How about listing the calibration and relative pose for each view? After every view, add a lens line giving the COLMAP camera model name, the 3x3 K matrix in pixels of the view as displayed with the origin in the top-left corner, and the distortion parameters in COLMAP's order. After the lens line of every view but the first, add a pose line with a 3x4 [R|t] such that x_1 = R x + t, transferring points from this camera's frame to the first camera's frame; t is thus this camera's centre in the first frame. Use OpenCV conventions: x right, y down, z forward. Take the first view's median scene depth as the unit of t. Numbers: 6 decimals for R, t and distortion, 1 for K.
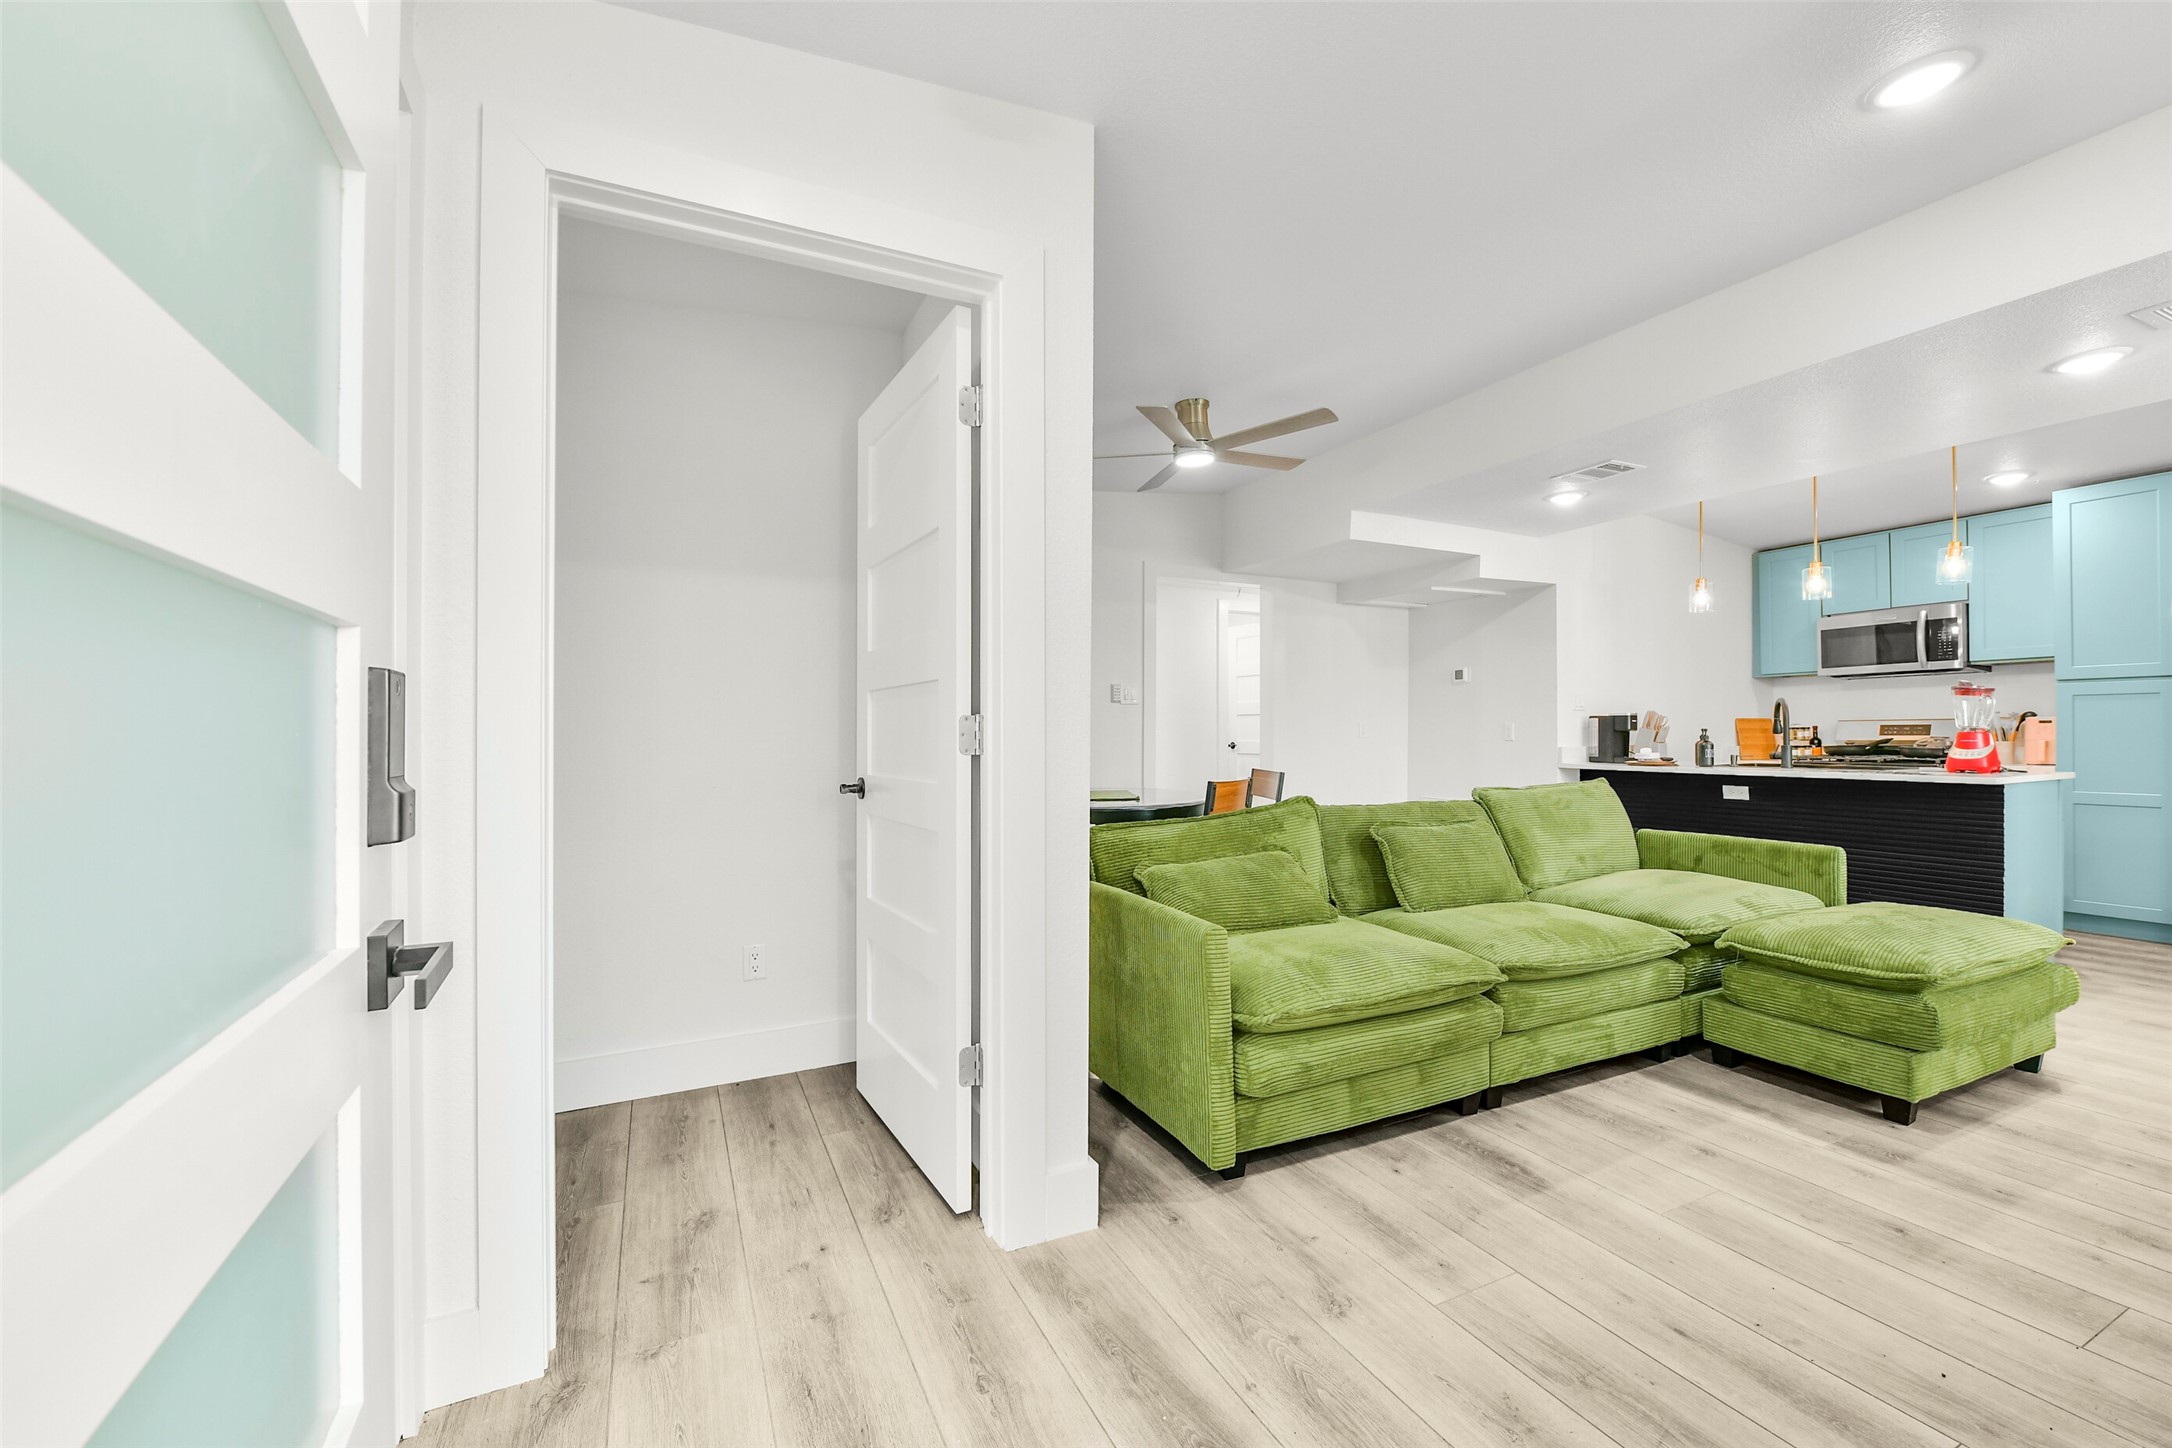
lens RADIAL K [[885.3, 0, 1092.4], [0, 885.3, 724.6], [0, 0, 1]] dist [0.001962, -0.000244]
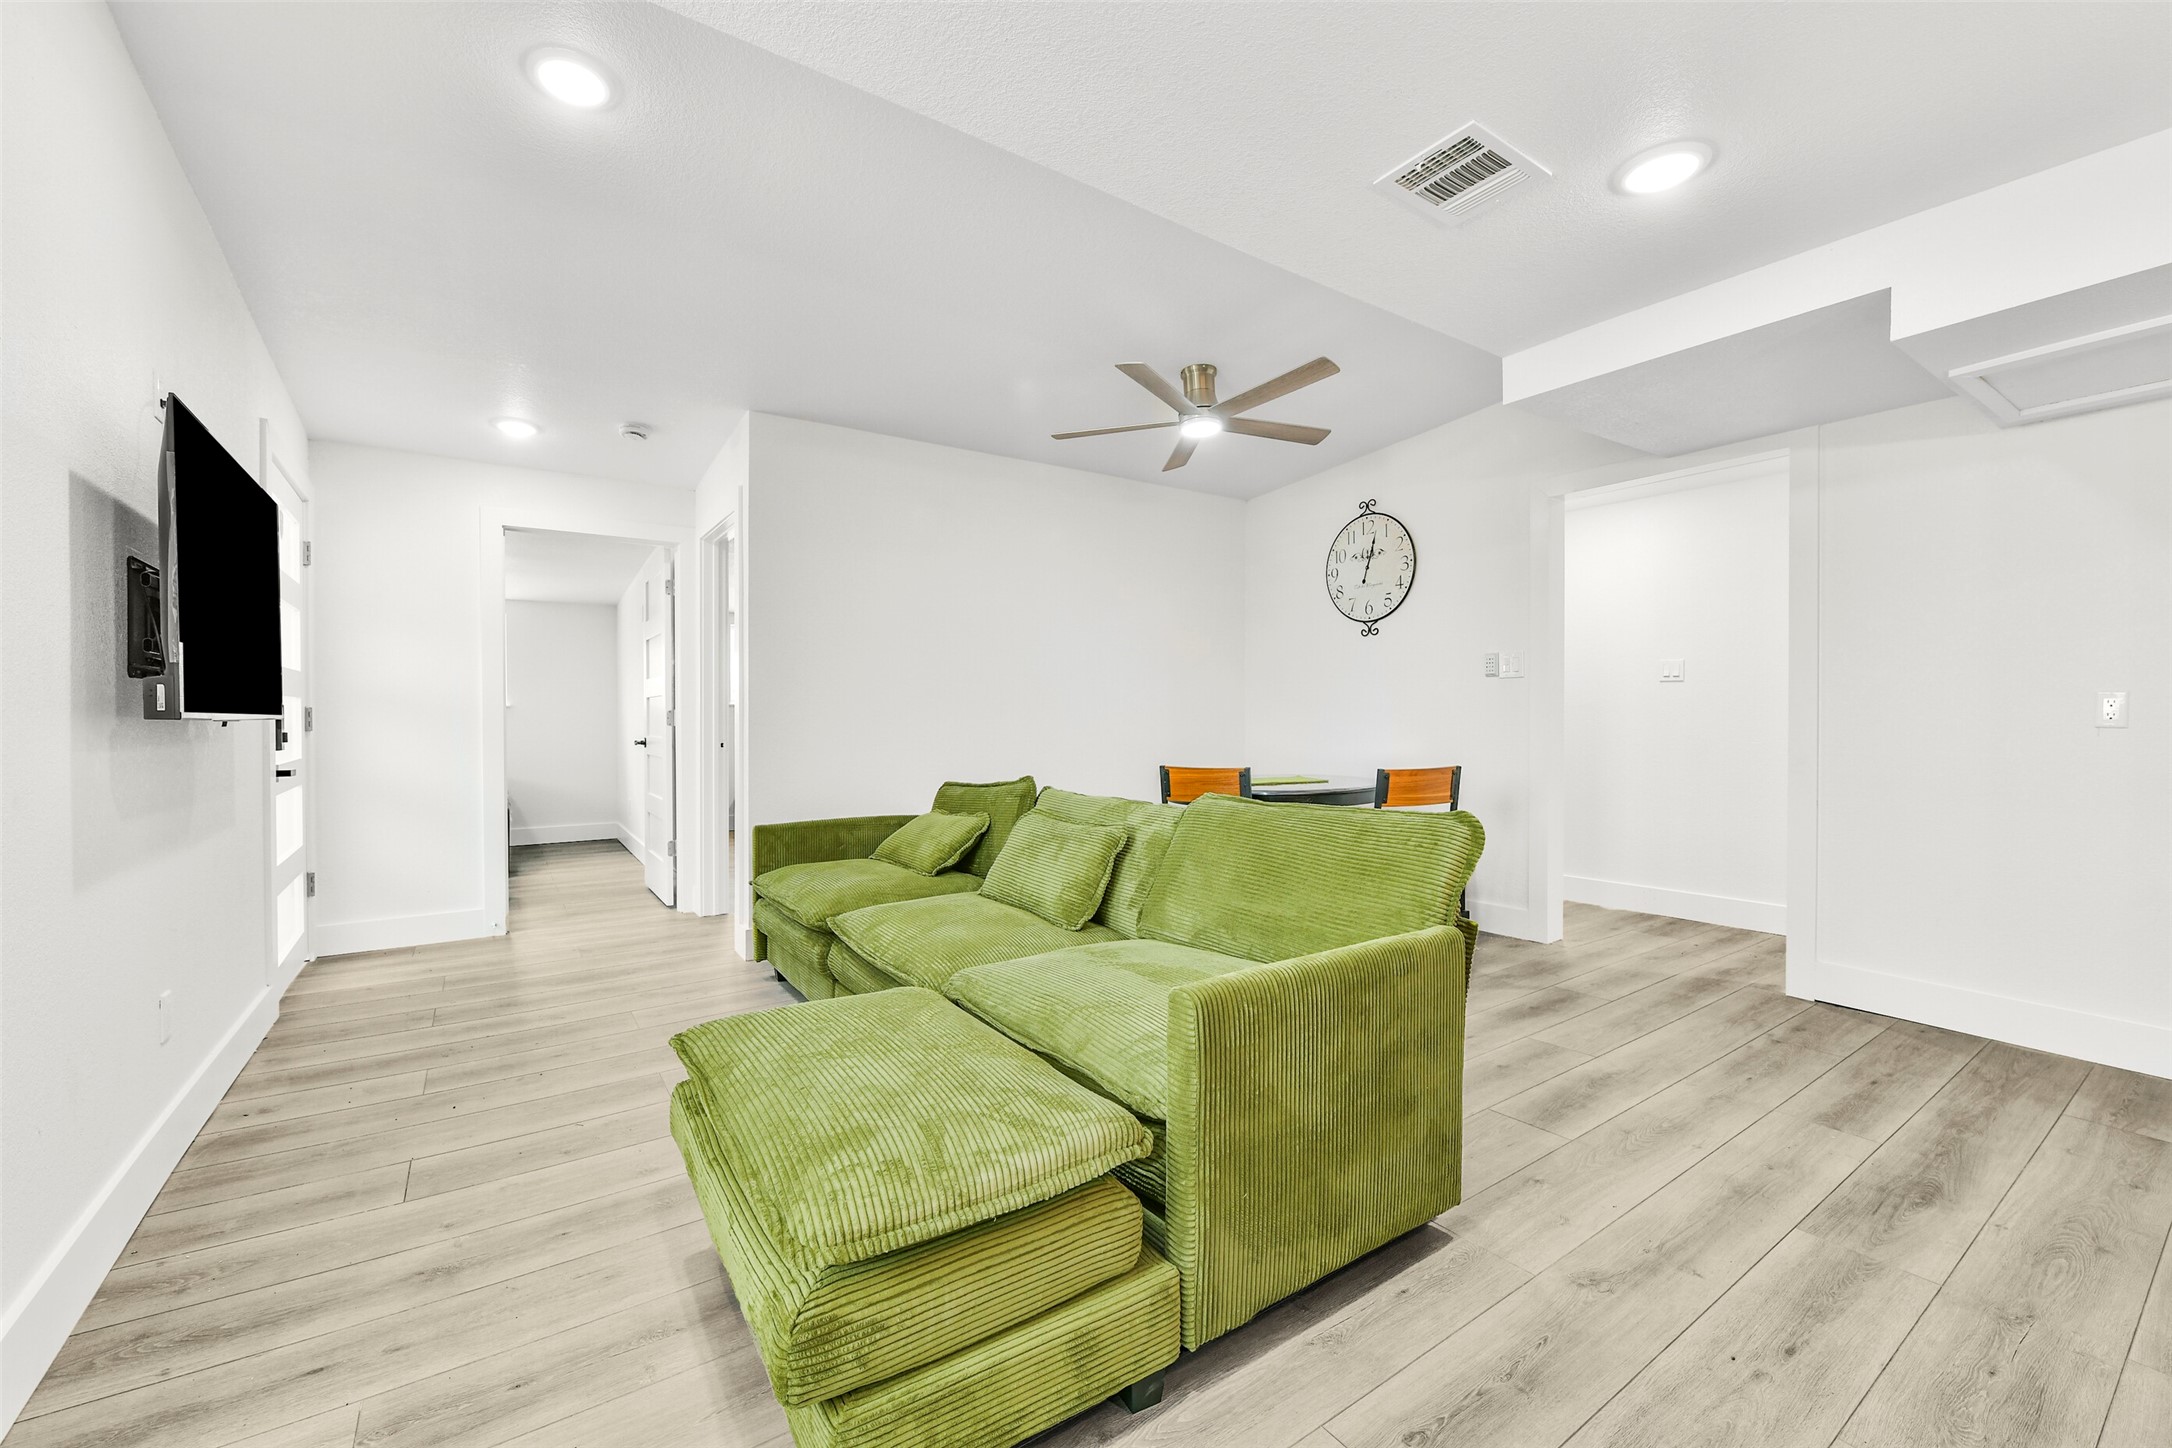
lens RADIAL K [[885.3, 0, 1095.9], [0, 885.3, 723.6], [0, 0, 1]] dist [0.001962, -0.000244]
pose [[0.154991, 0.009311, -0.987872, 0.753466], [0.006777, 0.999922, 0.010488, 0.003104], [0.987893, -0.008320, 0.154915, 0.543185]]
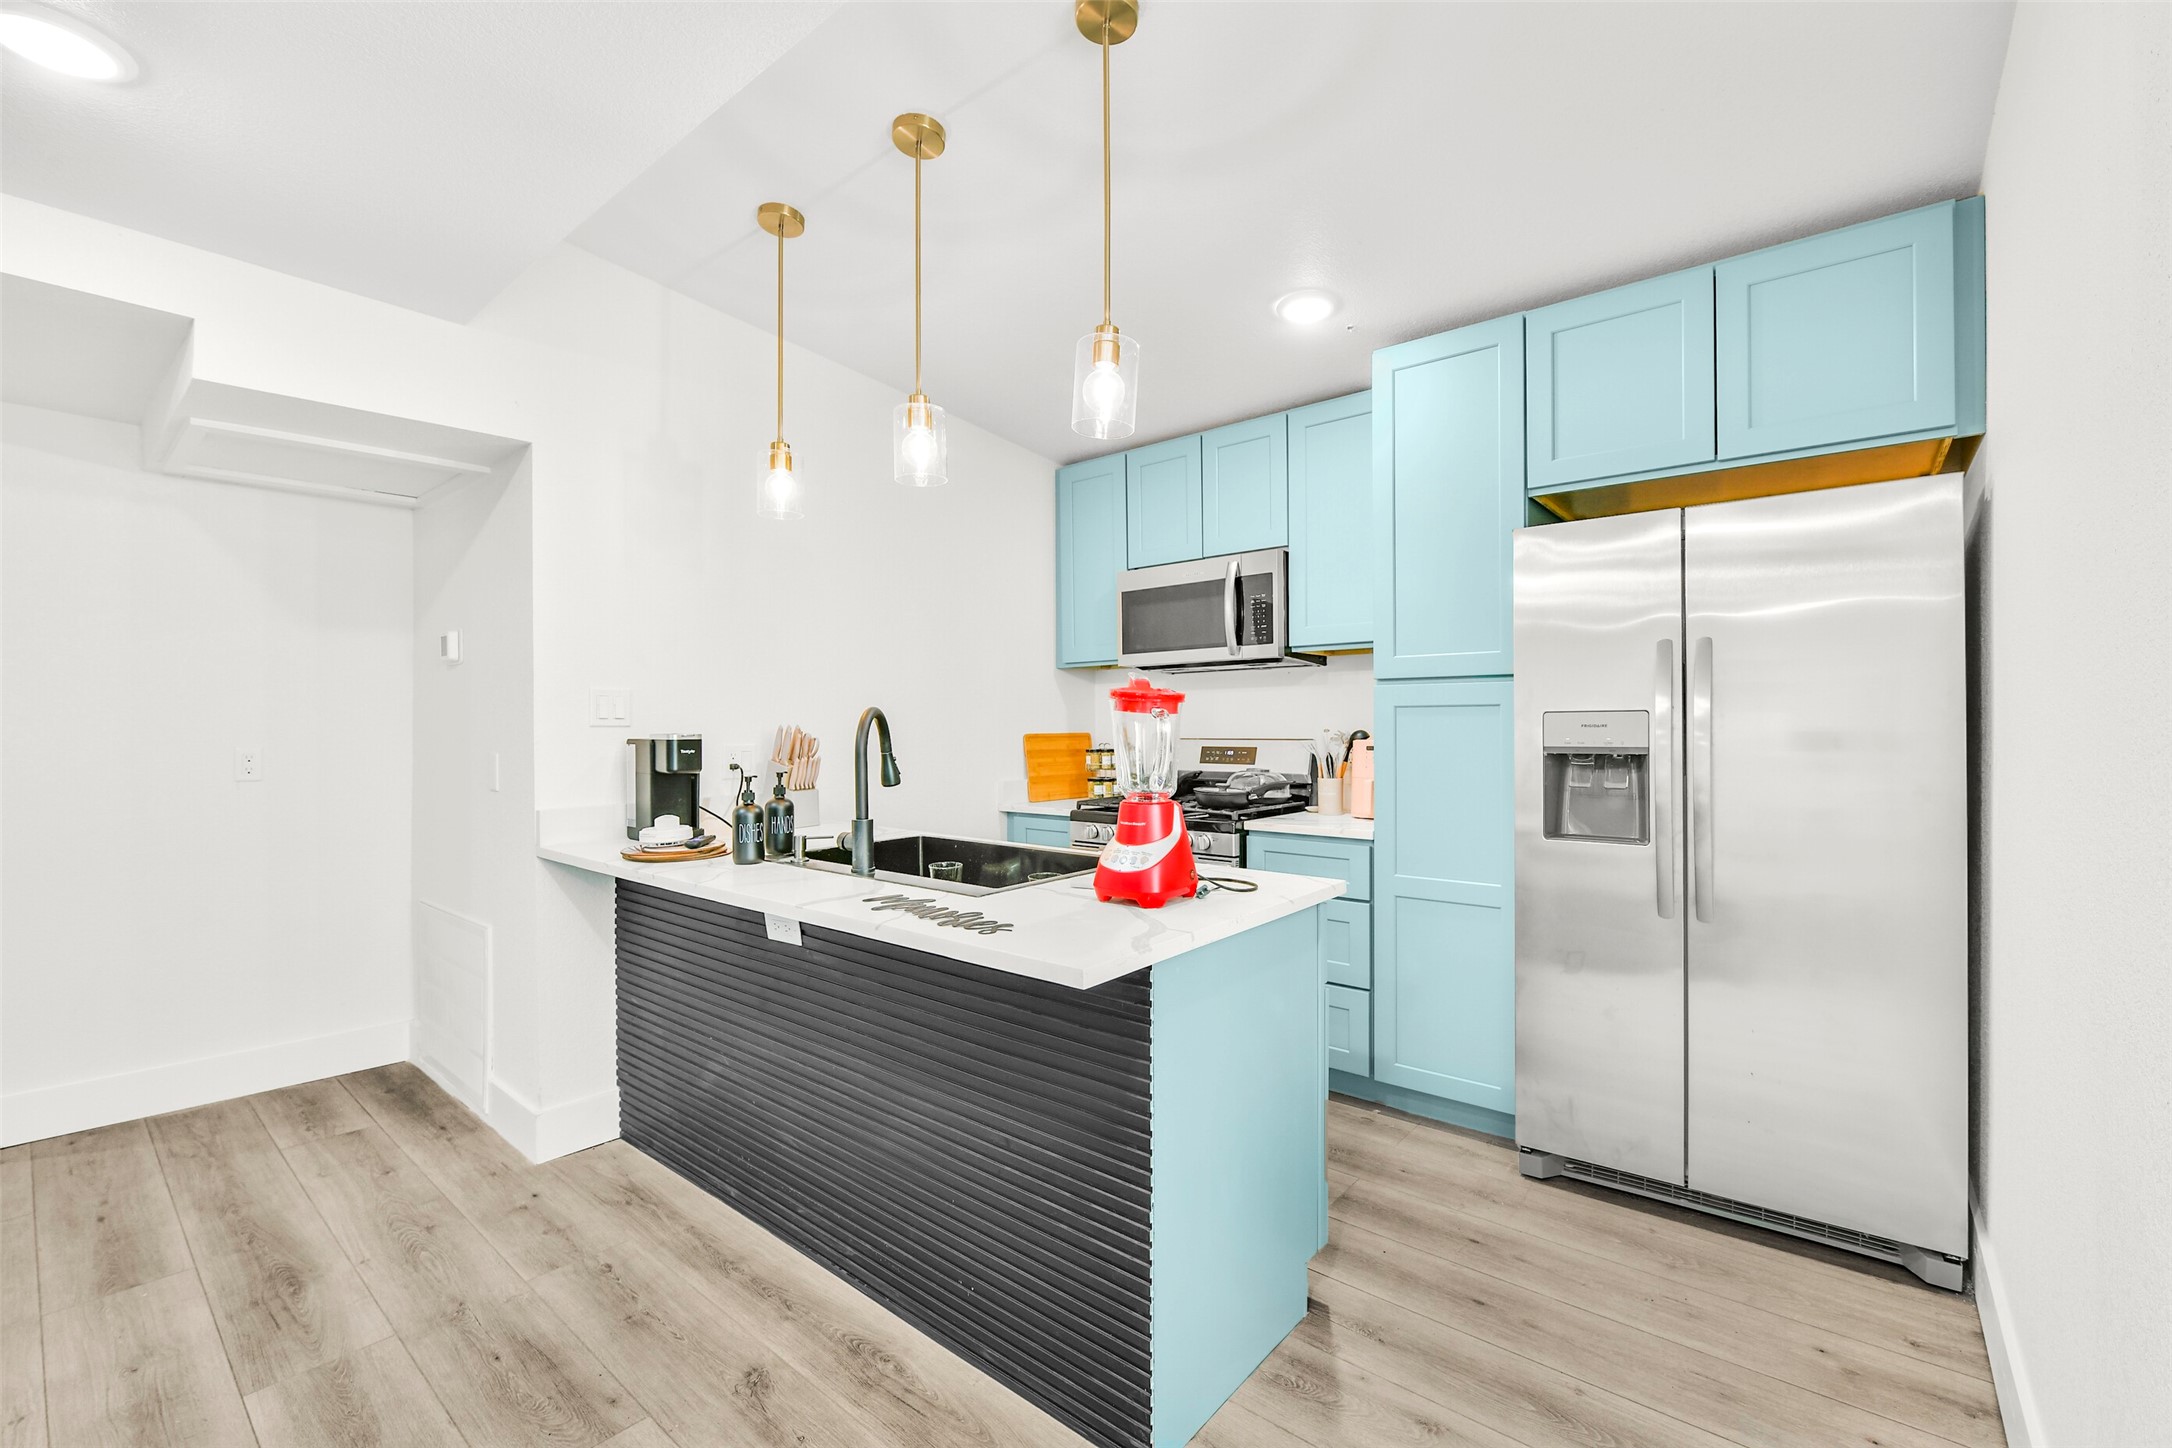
lens RADIAL K [[928.7, 0, 1089.9], [0, 928.7, 721.1], [0, 0, 1]] dist [0.001202, -0.000105]
pose [[0.916324, -0.000179, 0.400438, 0.607374], [-0.002747, 0.999974, 0.006733, -0.023986], [-0.400429, -0.007270, 0.916299, 0.469784]]
